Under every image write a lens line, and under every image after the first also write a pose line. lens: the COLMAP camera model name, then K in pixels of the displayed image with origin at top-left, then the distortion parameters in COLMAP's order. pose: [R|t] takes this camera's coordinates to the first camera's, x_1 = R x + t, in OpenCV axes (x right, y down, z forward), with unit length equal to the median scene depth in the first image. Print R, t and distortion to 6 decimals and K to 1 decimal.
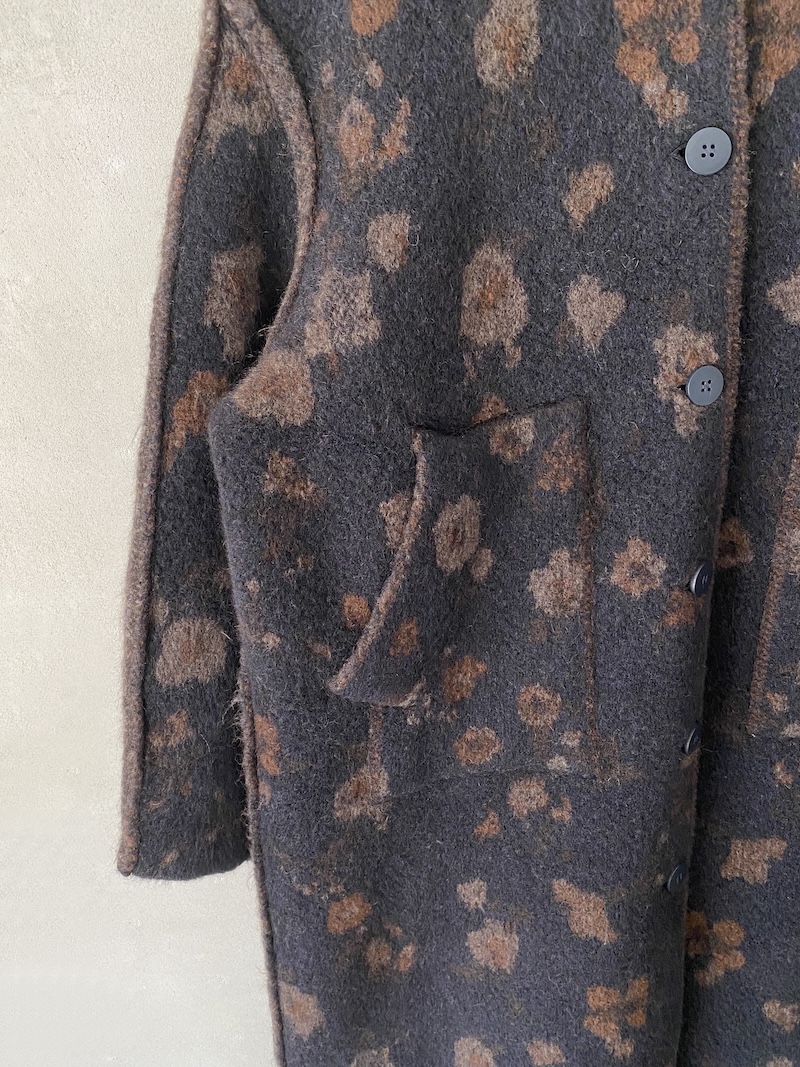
lens RADIAL K [[804.5, 0, 400.0], [0, 804.5, 533.5], [0, 0, 1]] dist [0.065436, -0.097749]
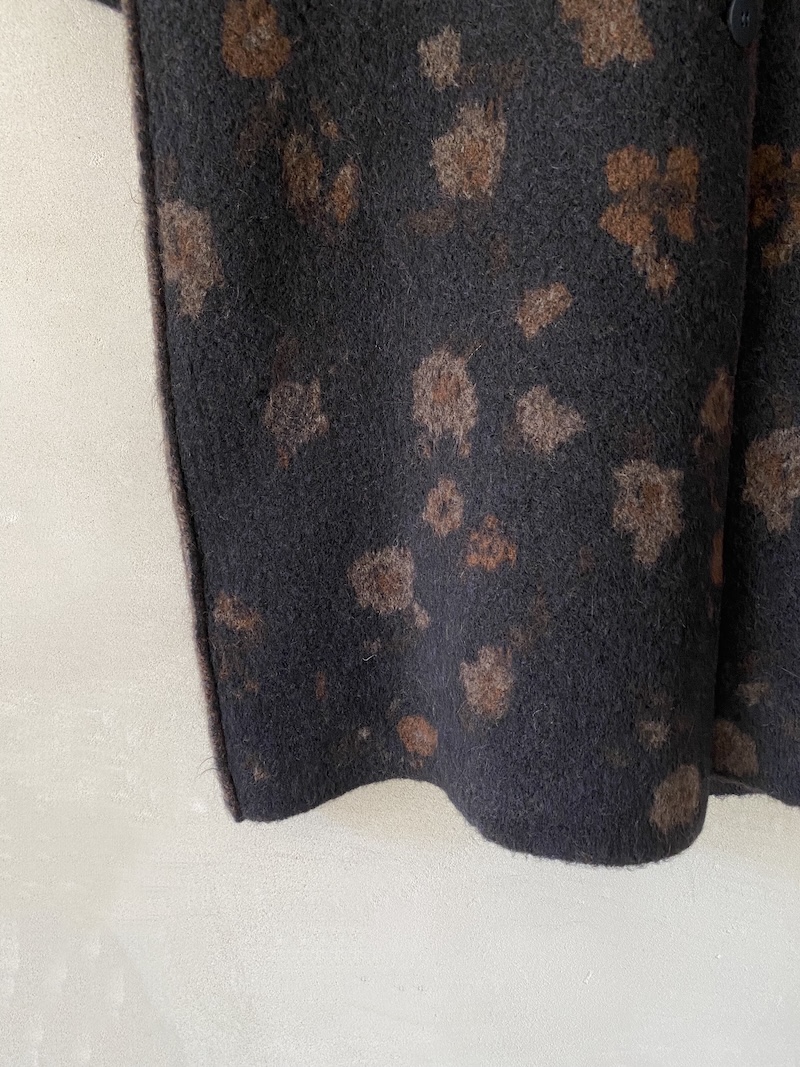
lens RADIAL K [[804.5, 0, 400.0], [0, 804.5, 533.5], [0, 0, 1]] dist [0.065436, -0.097749]
pose [[0.999324, 0.031876, -0.018320, 0.079476], [-0.032990, 0.997398, -0.064102, 0.878907], [0.016229, 0.064663, 0.997775, 0.338612]]
